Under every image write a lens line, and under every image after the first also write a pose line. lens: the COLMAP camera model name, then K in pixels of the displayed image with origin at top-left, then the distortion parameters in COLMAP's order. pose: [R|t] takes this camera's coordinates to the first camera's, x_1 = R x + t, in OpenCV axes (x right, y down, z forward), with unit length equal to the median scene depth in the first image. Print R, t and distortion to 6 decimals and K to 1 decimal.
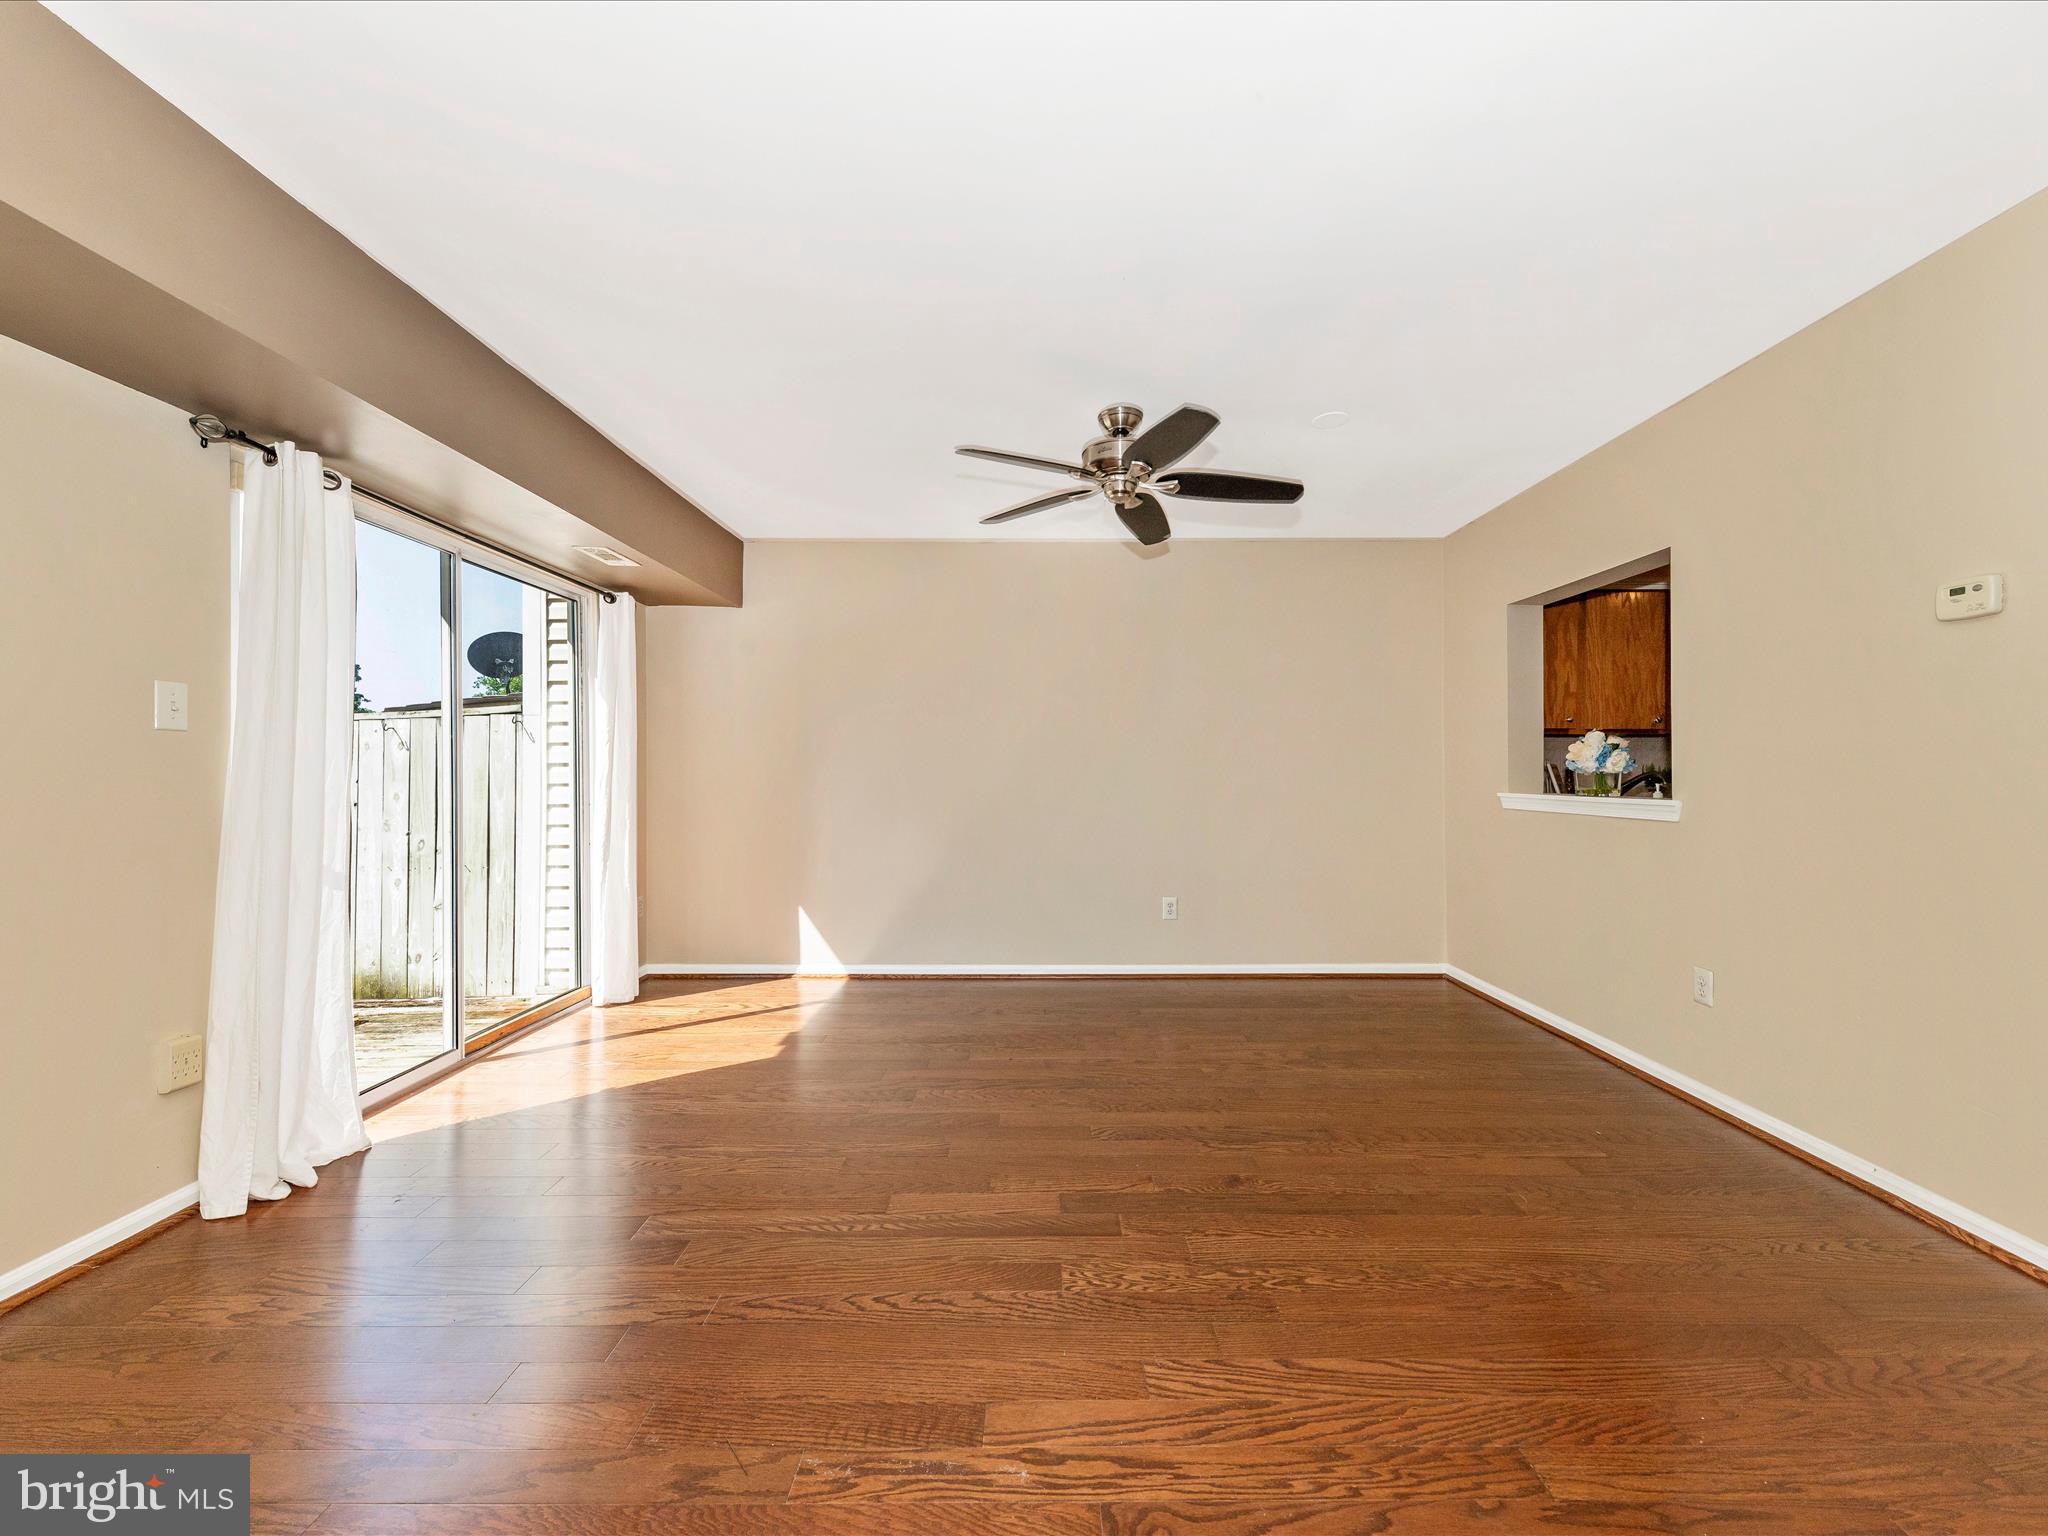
lens RADIAL K [[796.9, 0, 1033.8], [0, 796.9, 766.2], [0, 0, 1]] dist [0.002157, -0.000446]
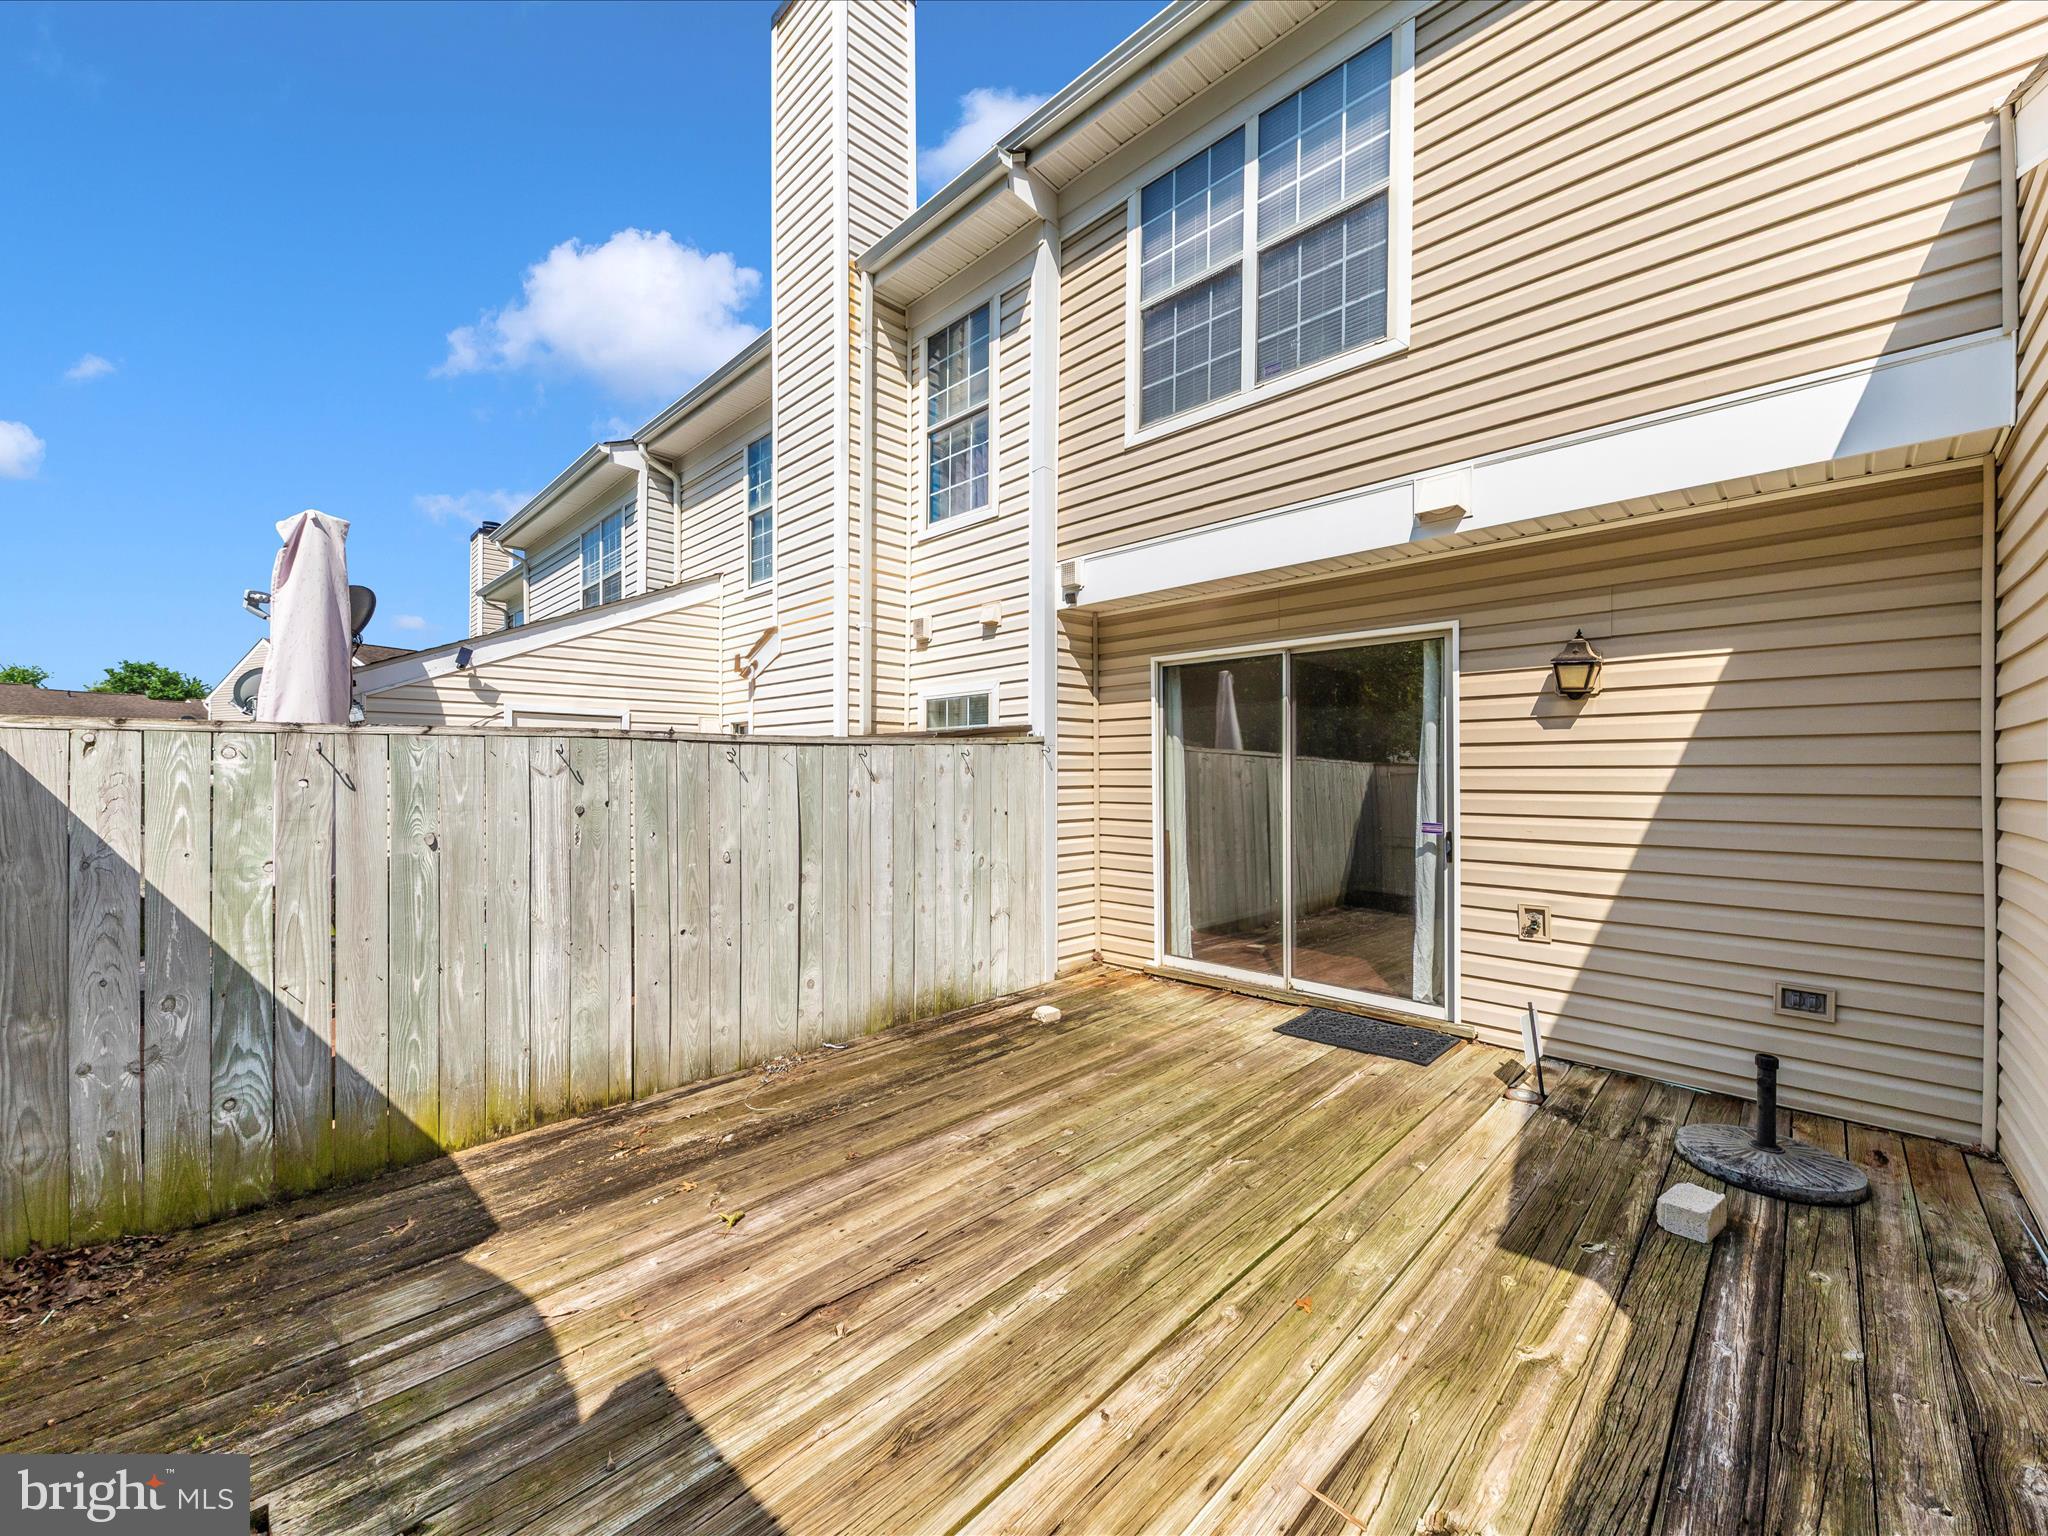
lens RADIAL K [[803.2, 0, 1018.6], [0, 803.2, 768.3], [0, 0, 1]] dist [0.020148, -0.005419]
pose [[0.700989, 0.014058, 0.713034, -2.100233], [-0.011315, 0.999899, -0.008590, -0.026928], [-0.713083, -0.002047, 0.701077, 0.268820]]
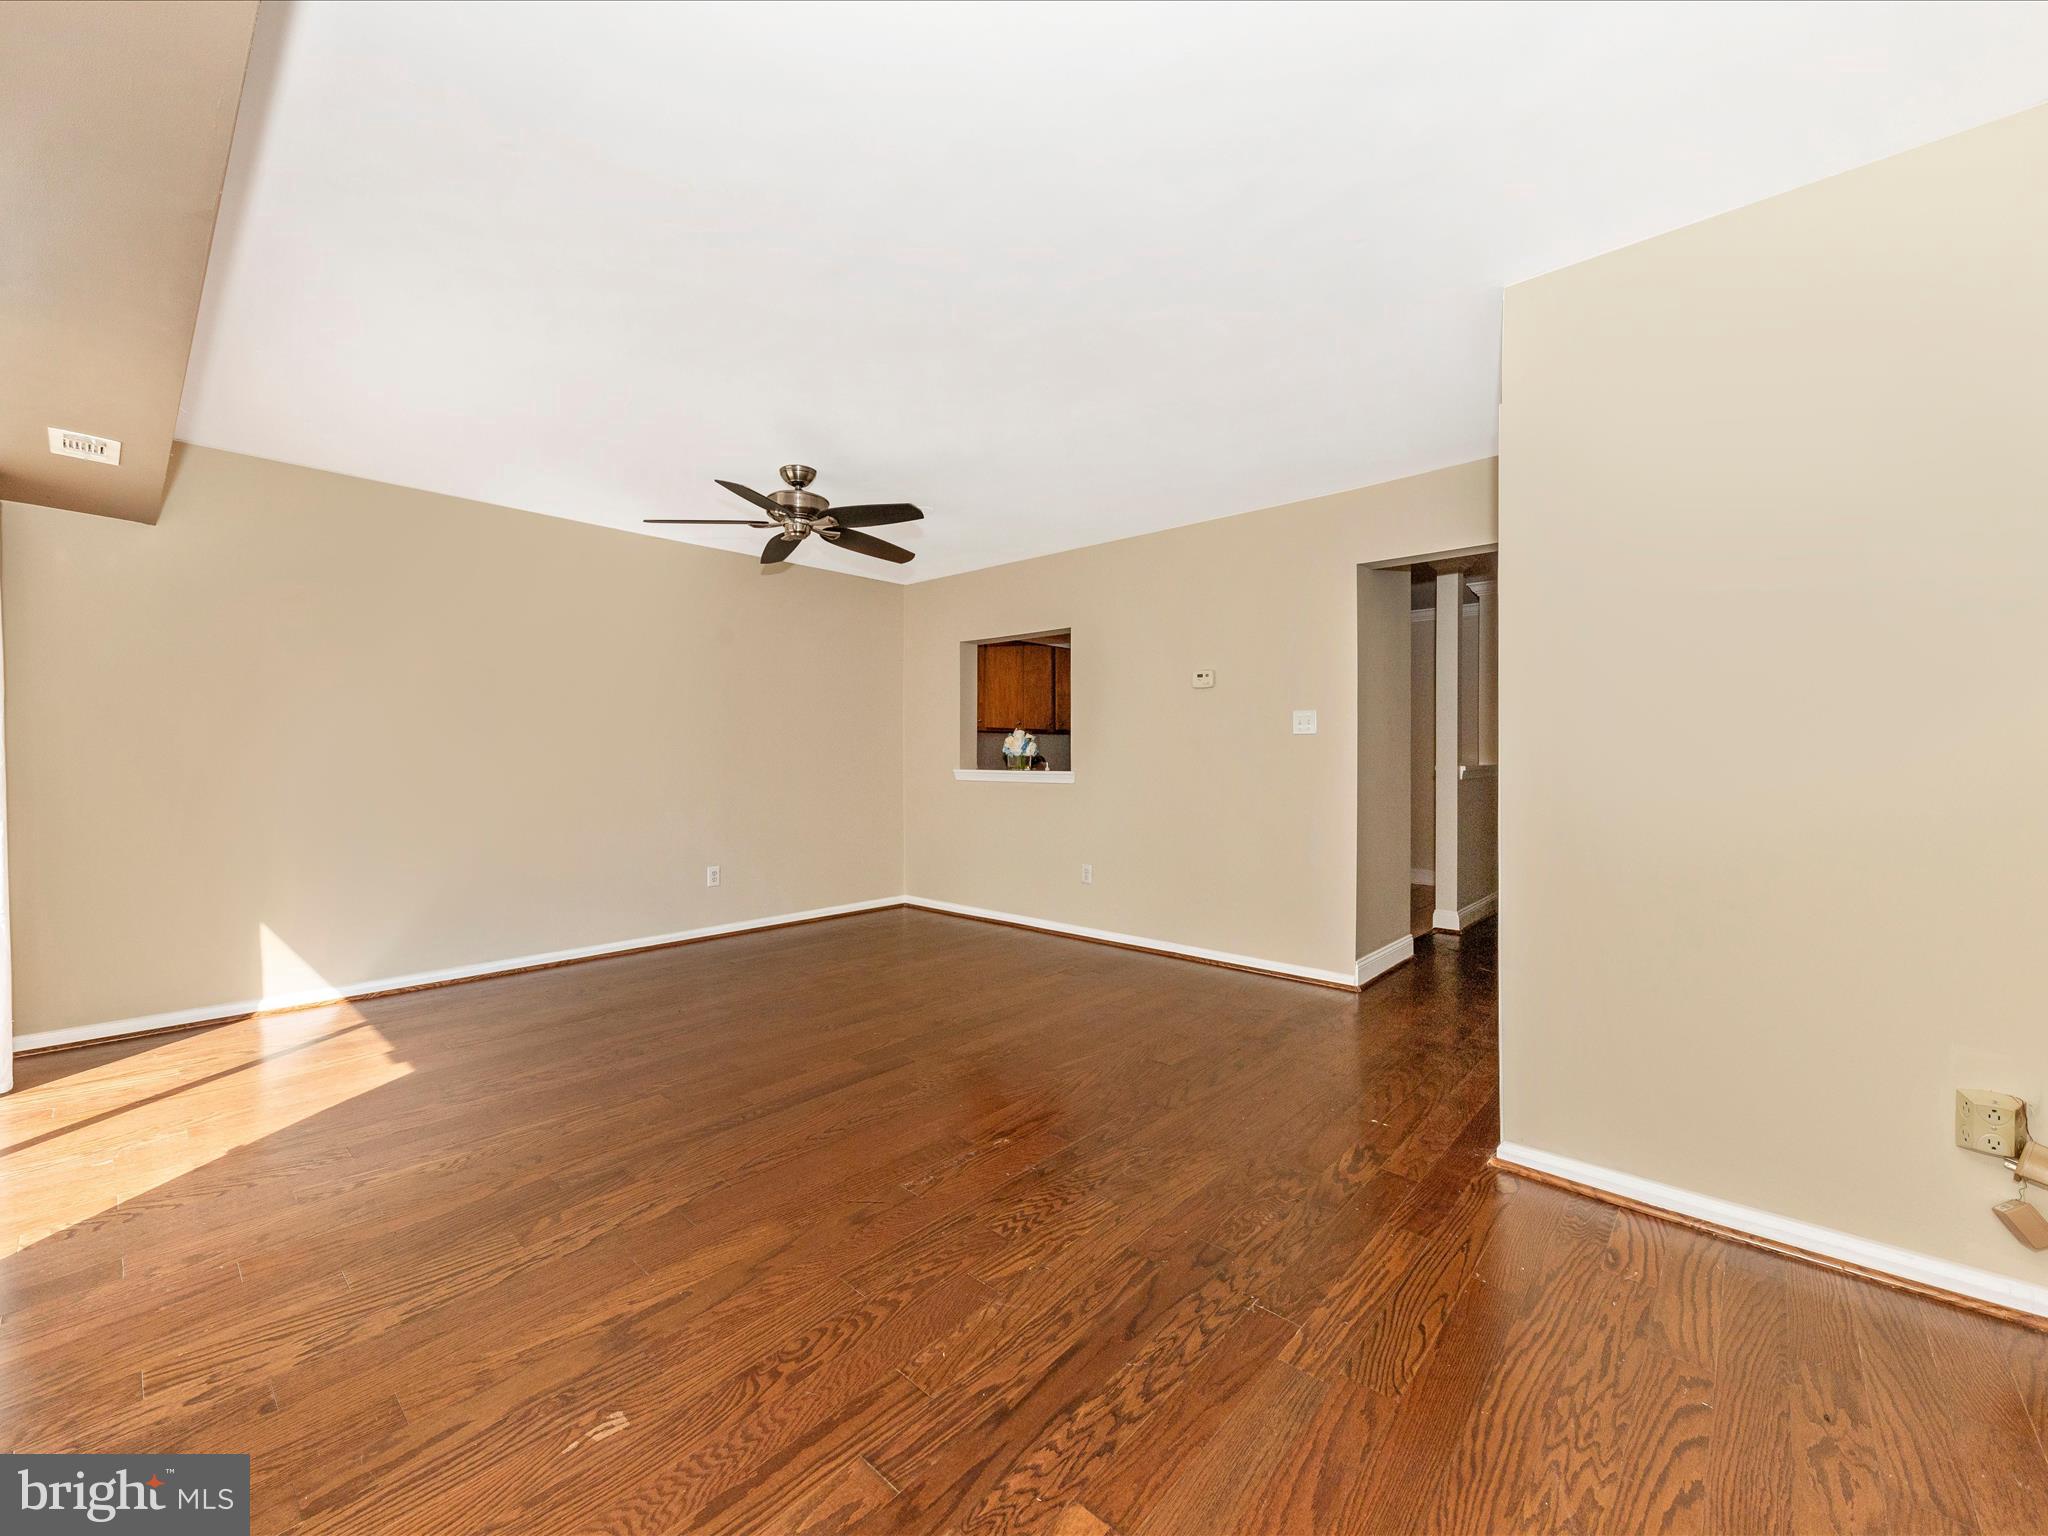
lens RADIAL K [[812.9, 0, 1001.5], [0, 812.9, 735.5], [0, 0, 1]] dist [-0.000163, -0.000807]
pose [[0.683262, 0.021715, 0.729850, -0.531009], [-0.007815, 0.999718, -0.022429, 0.004765], [-0.730131, 0.009621, 0.683239, -0.099023]]
